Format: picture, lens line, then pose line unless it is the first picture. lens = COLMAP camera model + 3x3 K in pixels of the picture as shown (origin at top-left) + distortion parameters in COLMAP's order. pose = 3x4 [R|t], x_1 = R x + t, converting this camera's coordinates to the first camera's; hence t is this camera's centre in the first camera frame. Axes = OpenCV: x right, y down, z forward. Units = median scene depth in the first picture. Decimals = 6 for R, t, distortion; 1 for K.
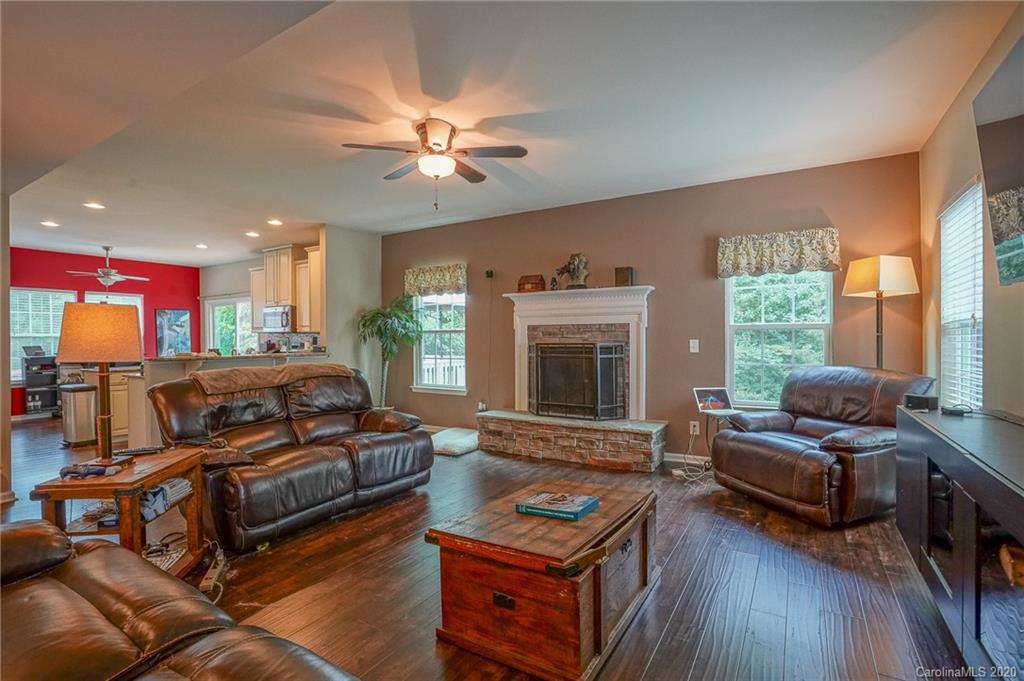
lens RADIAL K [[476.0, 0, 510.7], [0, 476.0, 343.3], [0, 0, 1]] dist [-0.055580, 0.016933]
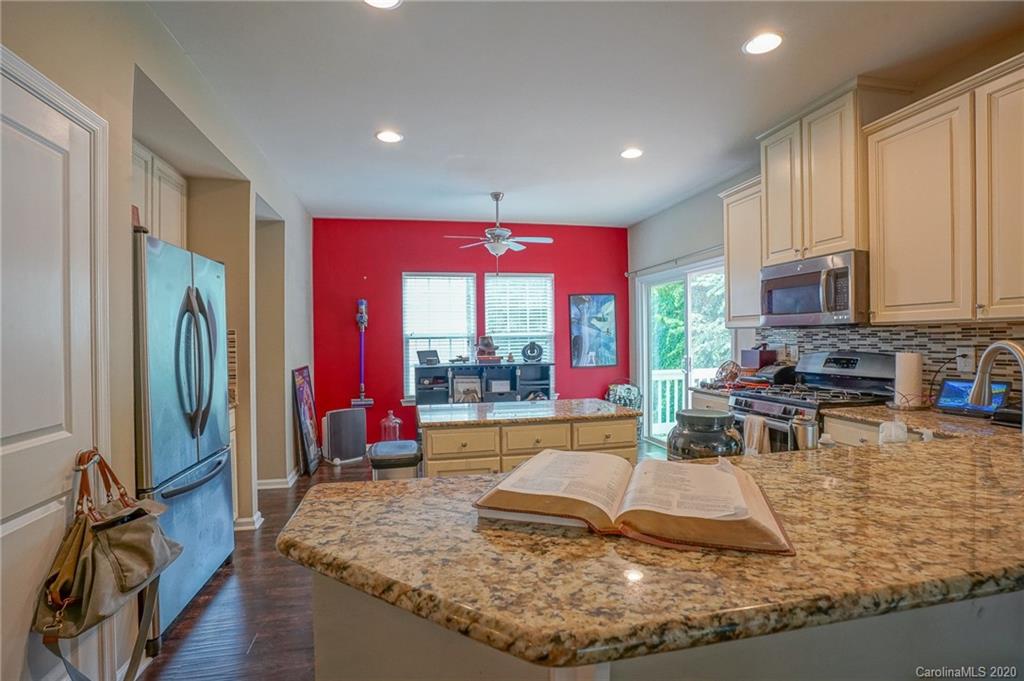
lens RADIAL K [[476.0, 0, 510.7], [0, 476.0, 343.3], [0, 0, 1]] dist [-0.055580, 0.016933]
pose [[0.678313, 0.006239, -0.734747, -0.398342], [0.000815, 0.999957, 0.009244, -0.013069], [0.734773, -0.006869, 0.678279, 0.587254]]
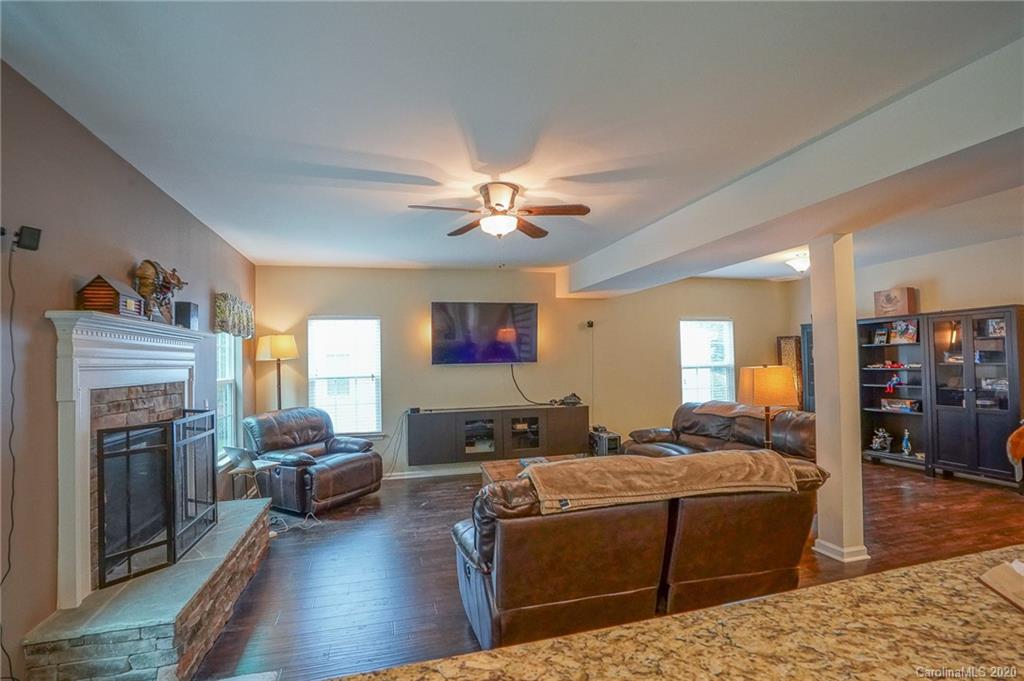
lens RADIAL K [[476.0, 0, 510.7], [0, 476.0, 343.3], [0, 0, 1]] dist [-0.055580, 0.016933]
pose [[-0.726188, 0.047659, 0.685842, -0.416800], [0.033839, 0.998863, -0.033581, -0.041979], [-0.686662, -0.001178, -0.726975, 0.836039]]
